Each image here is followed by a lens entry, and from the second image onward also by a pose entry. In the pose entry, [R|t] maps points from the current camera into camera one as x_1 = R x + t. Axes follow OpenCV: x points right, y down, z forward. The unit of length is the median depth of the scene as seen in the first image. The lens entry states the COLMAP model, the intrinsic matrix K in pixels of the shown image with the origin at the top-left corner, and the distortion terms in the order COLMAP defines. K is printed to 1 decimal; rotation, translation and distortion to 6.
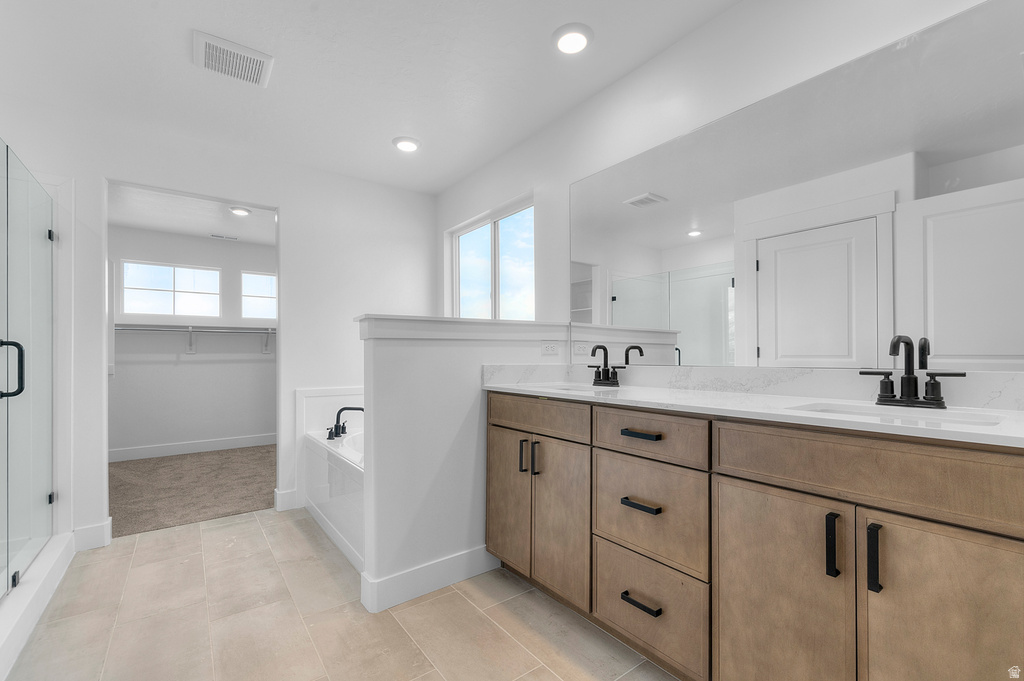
lens RADIAL K [[442.1, 0, 517.2], [0, 442.1, 351.7], [0, 0, 1]] dist [0.002261, 0.000014]
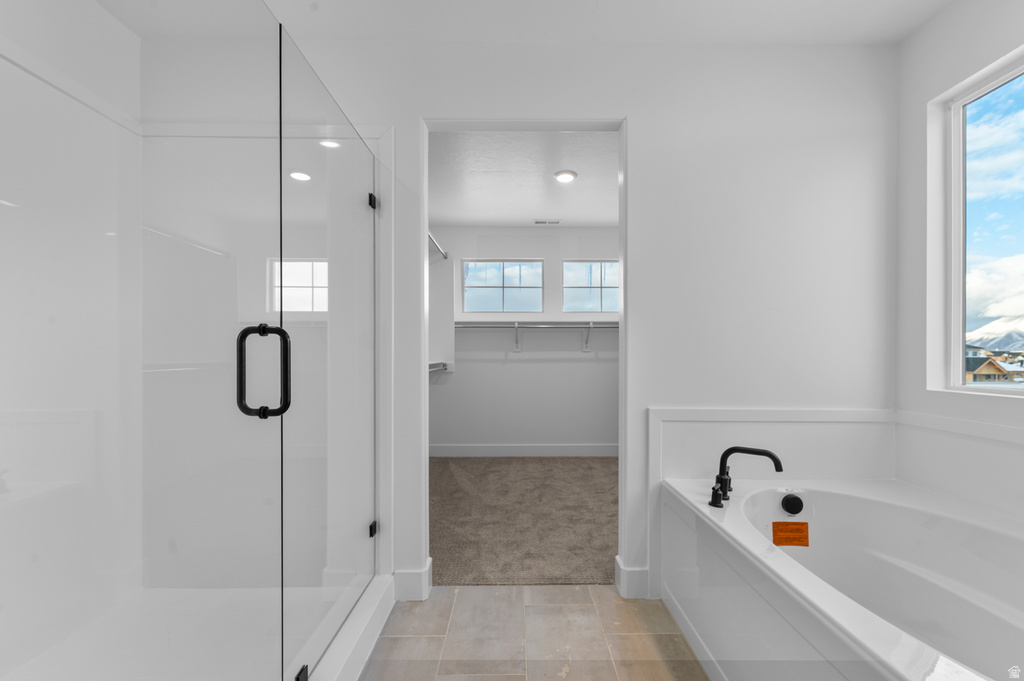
lens RADIAL K [[442.1, 0, 513.6], [0, 442.1, 349.4], [0, 0, 1]] dist [0.002261, 0.000014]
pose [[0.797020, -0.000079, -0.603953, -0.252343], [-0.002539, 0.999991, -0.003482, 0.004710], [0.603947, 0.004309, 0.797013, 0.355807]]
